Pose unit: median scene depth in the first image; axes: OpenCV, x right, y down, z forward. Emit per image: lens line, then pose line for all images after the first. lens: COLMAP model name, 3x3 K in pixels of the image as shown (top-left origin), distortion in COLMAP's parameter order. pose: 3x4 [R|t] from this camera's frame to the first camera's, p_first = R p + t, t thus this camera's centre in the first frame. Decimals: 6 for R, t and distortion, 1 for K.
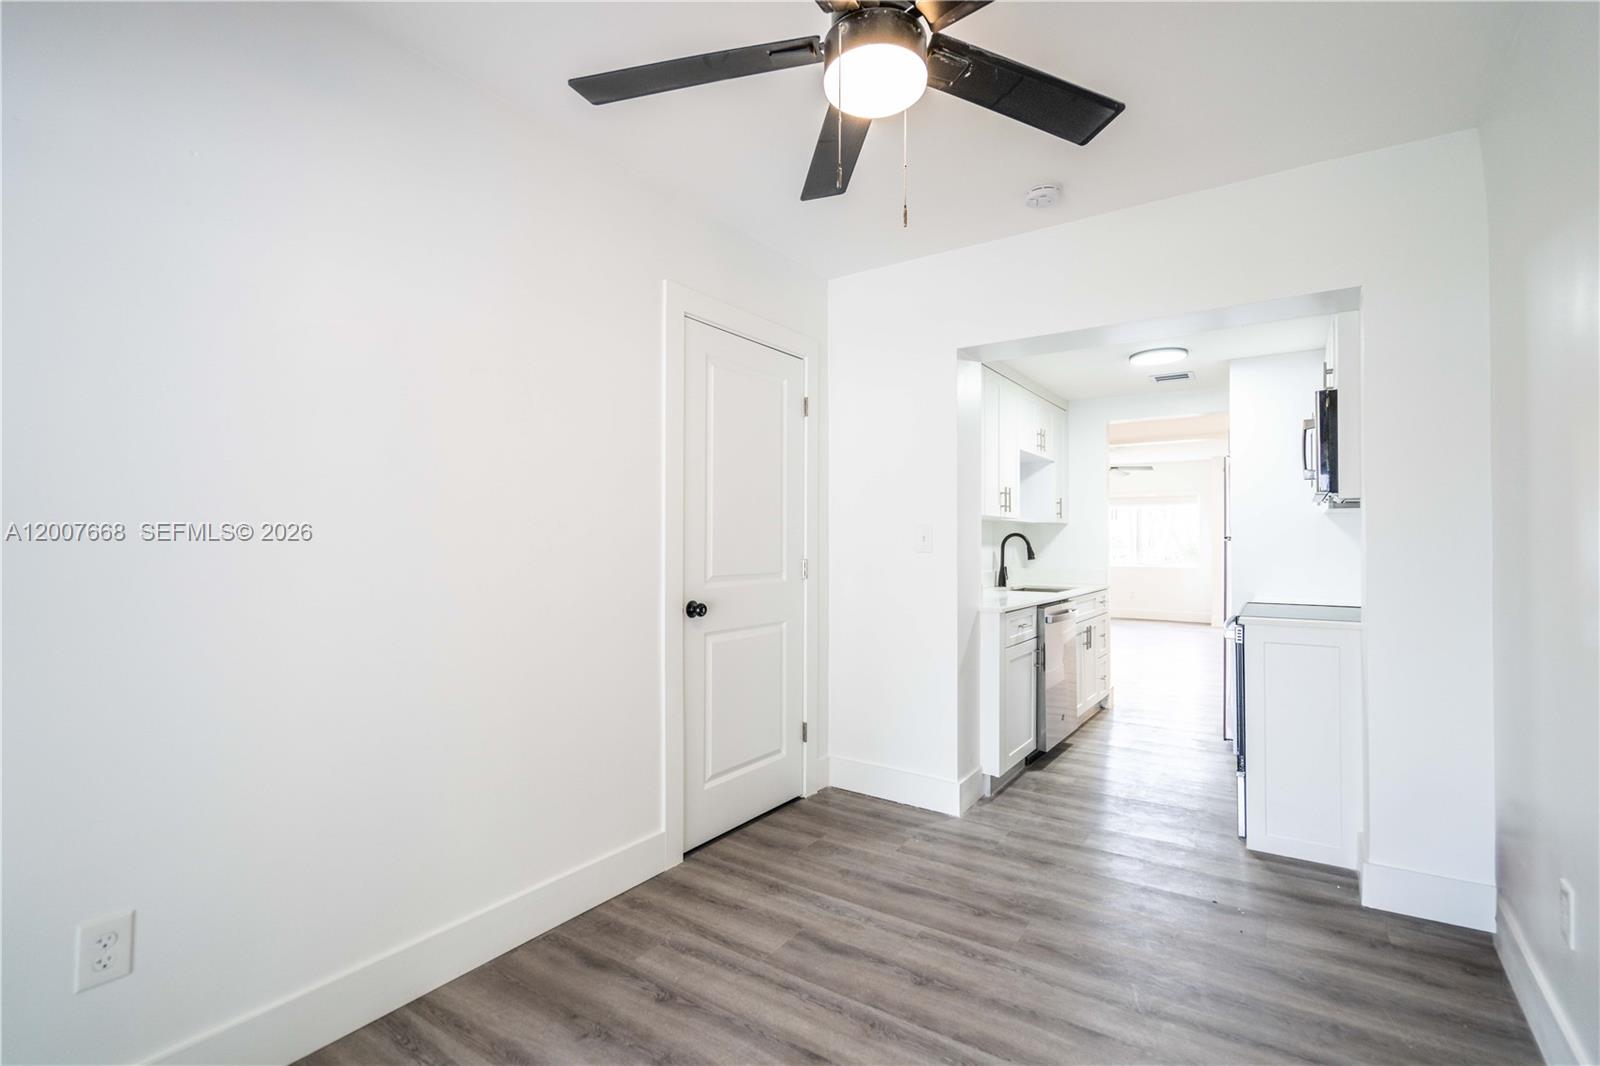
lens RADIAL K [[727.9, 0, 809.5], [0, 727.9, 544.1], [0, 0, 1]] dist [0.005608, -0.000632]
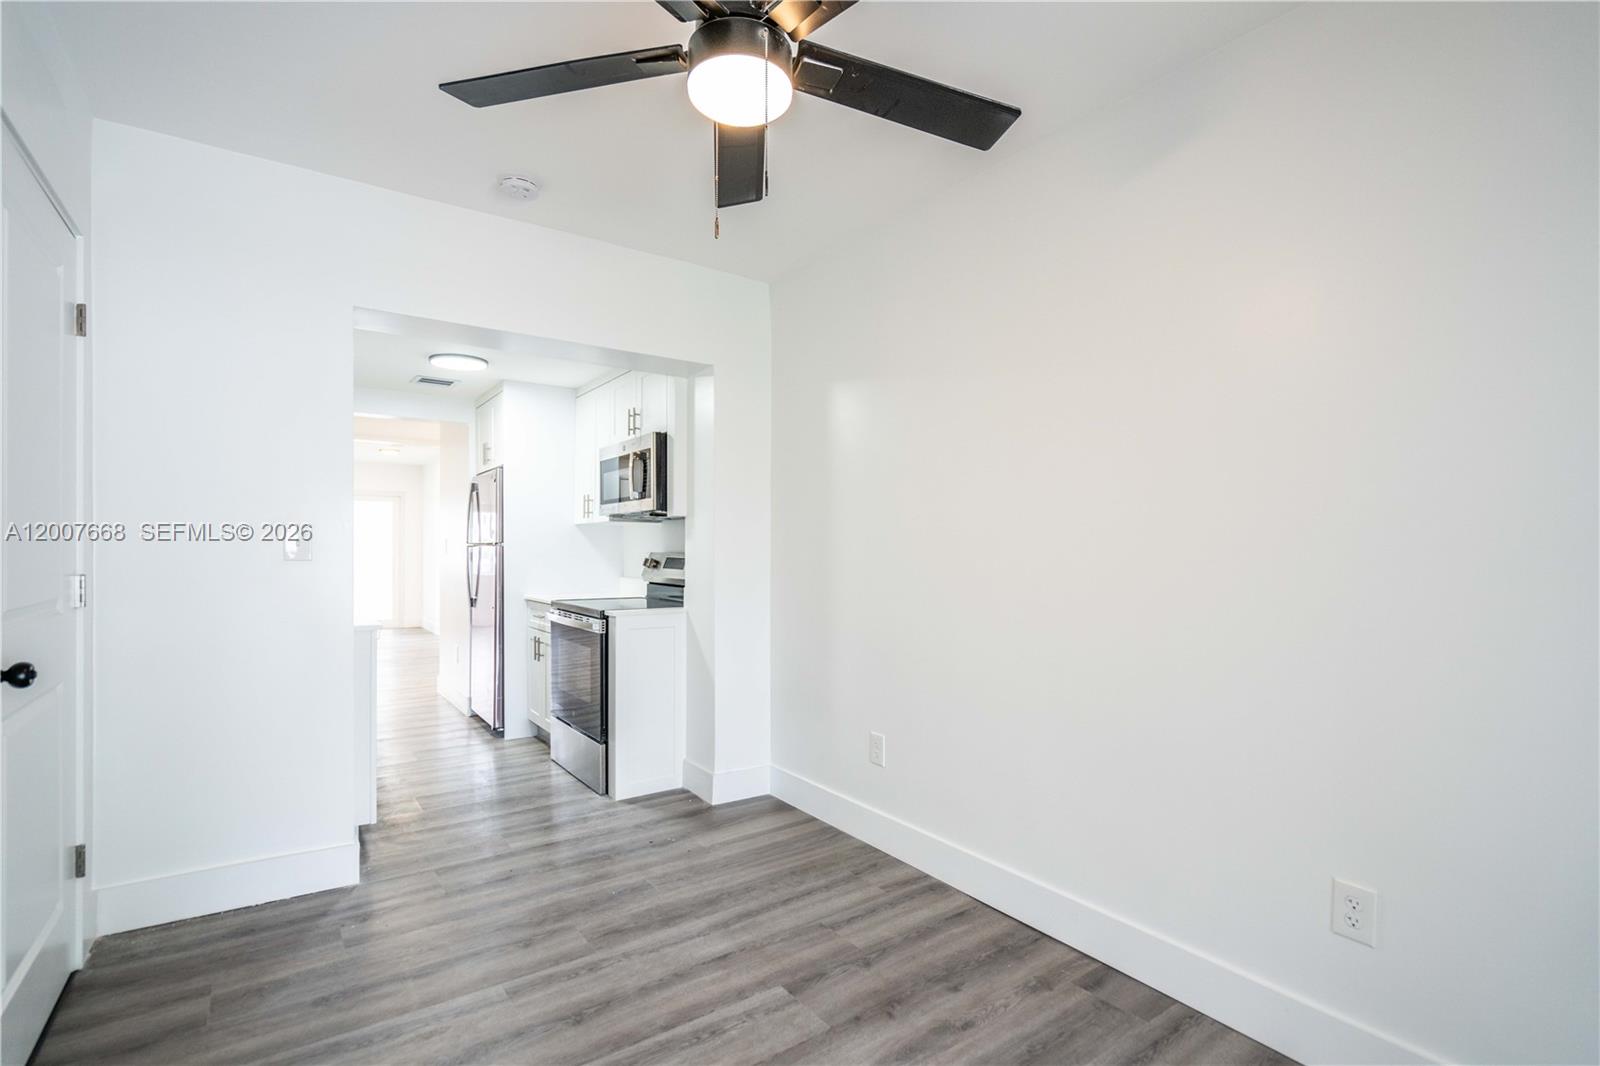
lens RADIAL K [[727.9, 0, 809.5], [0, 727.9, 544.1], [0, 0, 1]] dist [0.005608, -0.000632]
pose [[0.368663, 0.008082, 0.929528, -0.377960], [-0.005497, 0.999964, -0.006514, -0.002312], [-0.929547, -0.002708, 0.368694, 0.236438]]
